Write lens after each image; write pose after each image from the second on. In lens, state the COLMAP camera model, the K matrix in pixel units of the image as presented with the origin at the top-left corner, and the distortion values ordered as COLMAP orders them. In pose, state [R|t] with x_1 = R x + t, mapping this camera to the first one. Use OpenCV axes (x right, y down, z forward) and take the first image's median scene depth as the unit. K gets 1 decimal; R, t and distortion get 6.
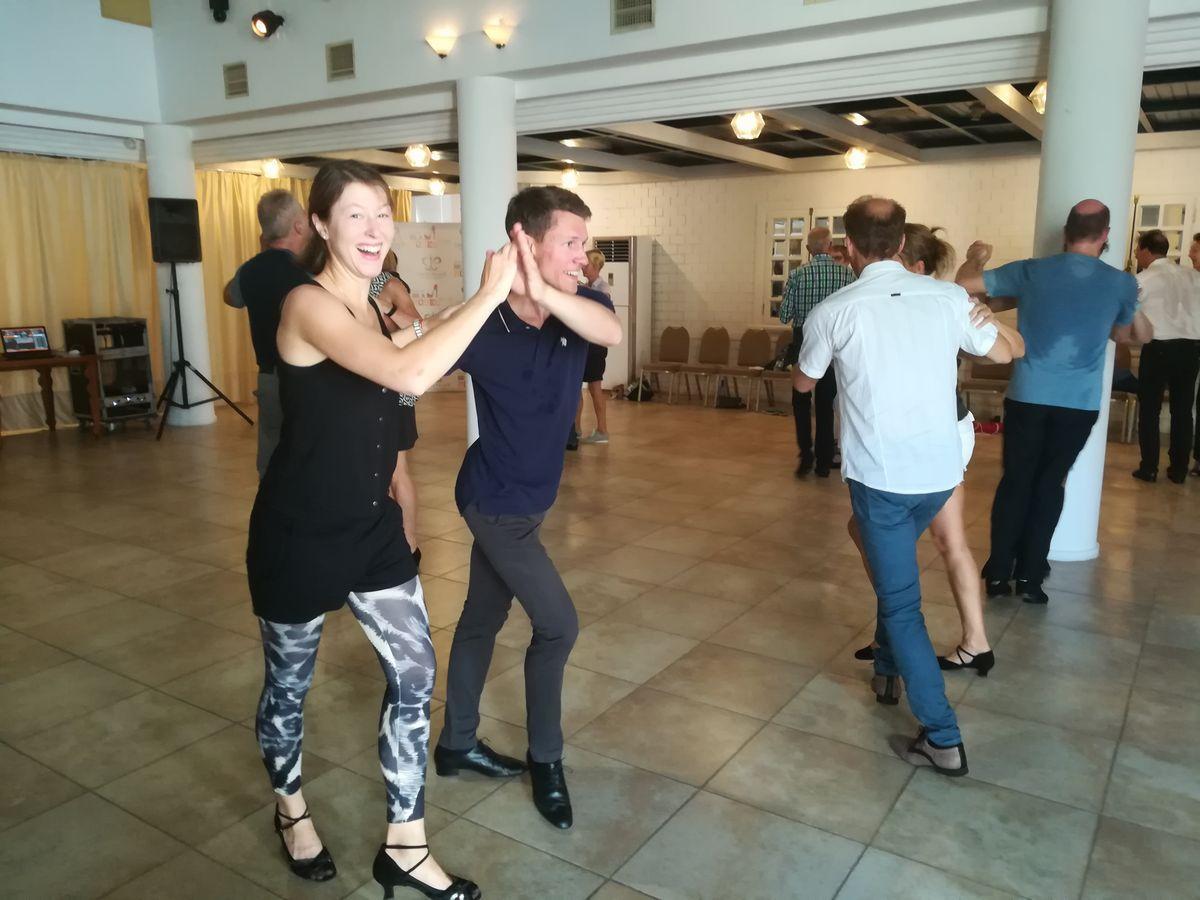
lens RADIAL K [[932.3, 0, 601.7], [0, 932.3, 463.6], [0, 0, 1]] dist [0.065251, -0.102133]
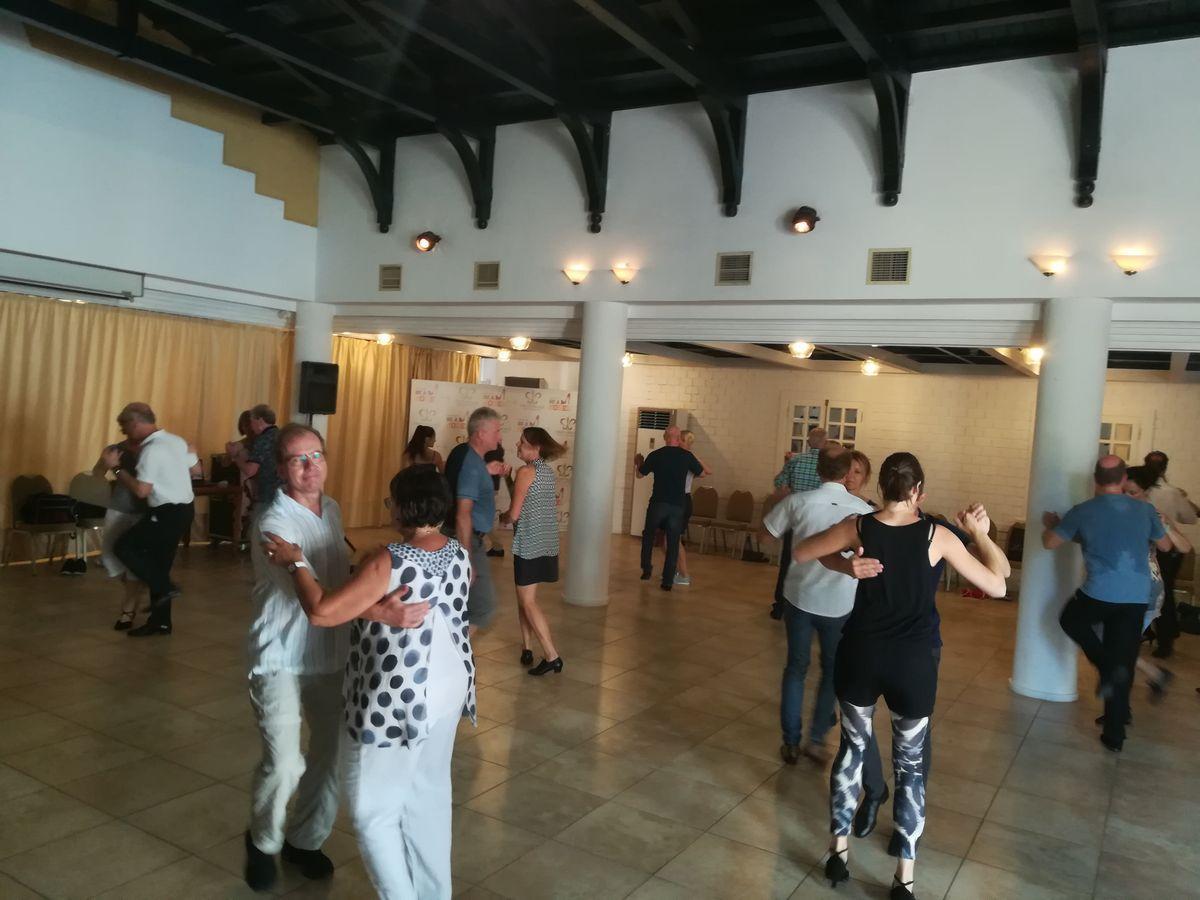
lens RADIAL K [[932.3, 0, 601.7], [0, 932.3, 463.6], [0, 0, 1]] dist [0.065251, -0.102133]
pose [[0.996872, 0.066423, 0.042833, -0.134728], [-0.059606, 0.987715, -0.144448, 0.000743], [-0.051902, 0.141443, 0.988585, -0.198477]]
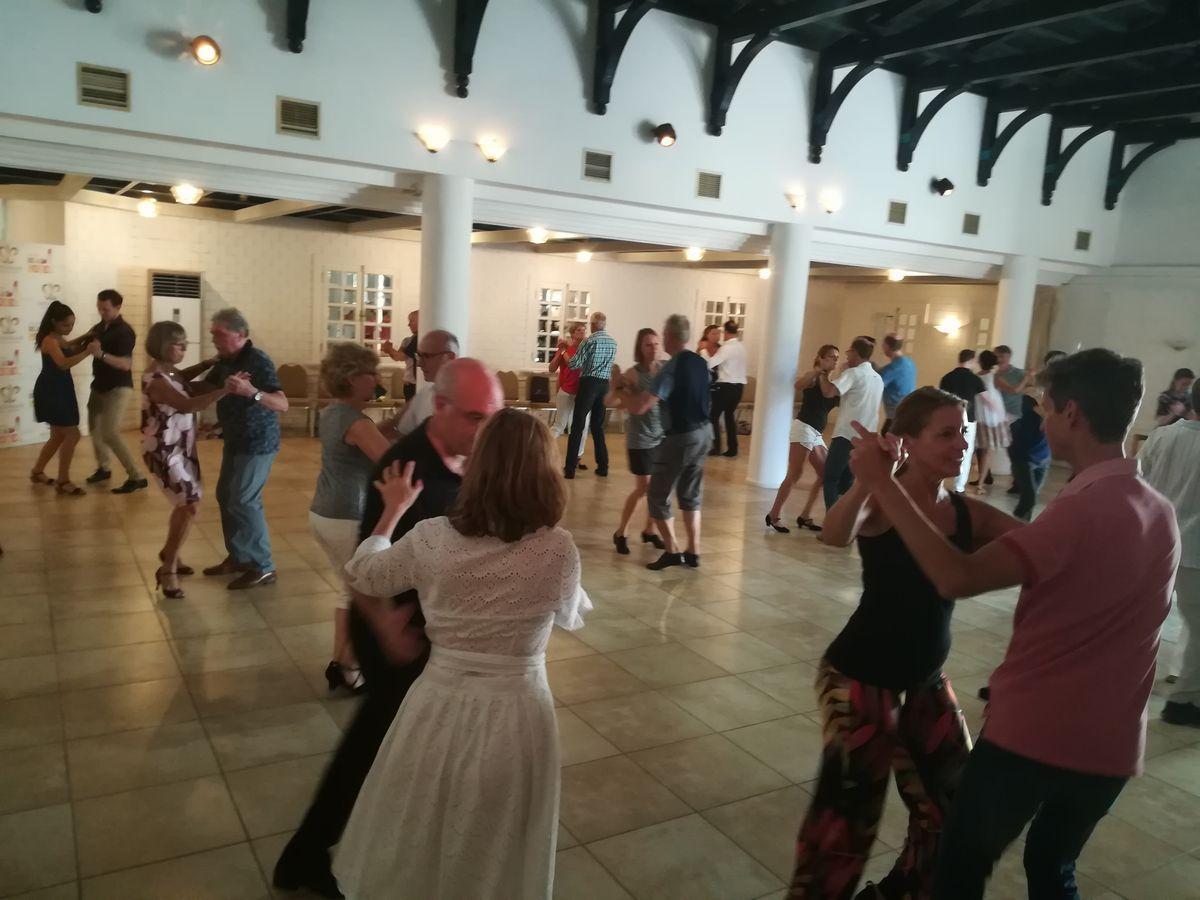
lens RADIAL K [[932.3, 0, 601.7], [0, 932.3, 463.6], [0, 0, 1]] dist [0.065251, -0.102133]
pose [[0.421609, -0.117797, 0.899094, -0.908947], [0.114761, 0.990485, 0.075956, -0.092816], [-0.899486, 0.071157, 0.431116, 0.271834]]
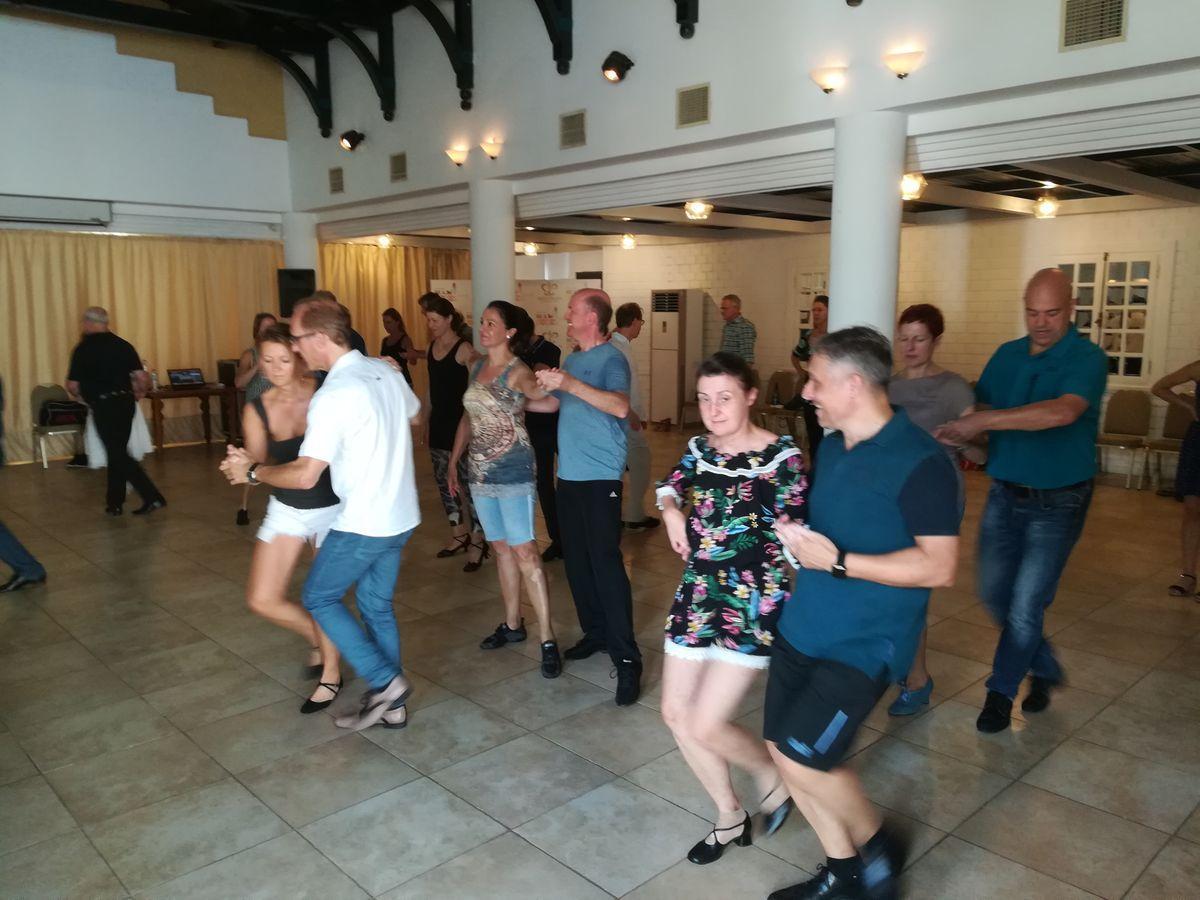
lens RADIAL K [[932.3, 0, 601.7], [0, 932.3, 463.6], [0, 0, 1]] dist [0.065251, -0.102133]
pose [[0.973783, 0.032793, -0.225103, 0.260232], [-0.040721, 0.998700, -0.030664, 0.011074], [0.223805, 0.039026, 0.973852, -0.165343]]
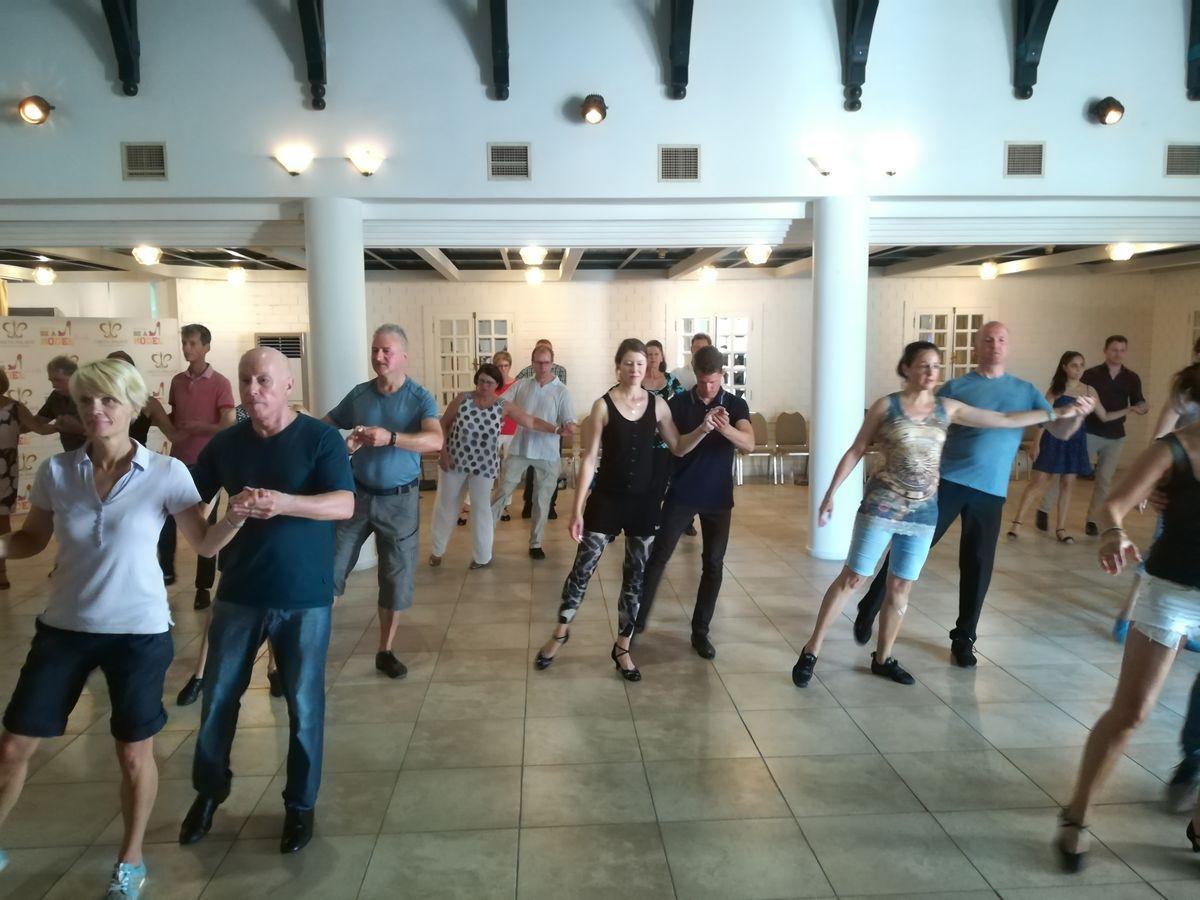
lens RADIAL K [[932.3, 0, 601.7], [0, 932.3, 463.6], [0, 0, 1]] dist [0.065251, -0.102133]
pose [[0.799049, -0.080943, 0.595792, -0.424271], [0.129606, 0.990790, -0.039215, -0.025638], [-0.587130, 0.108553, 0.802181, 0.003839]]
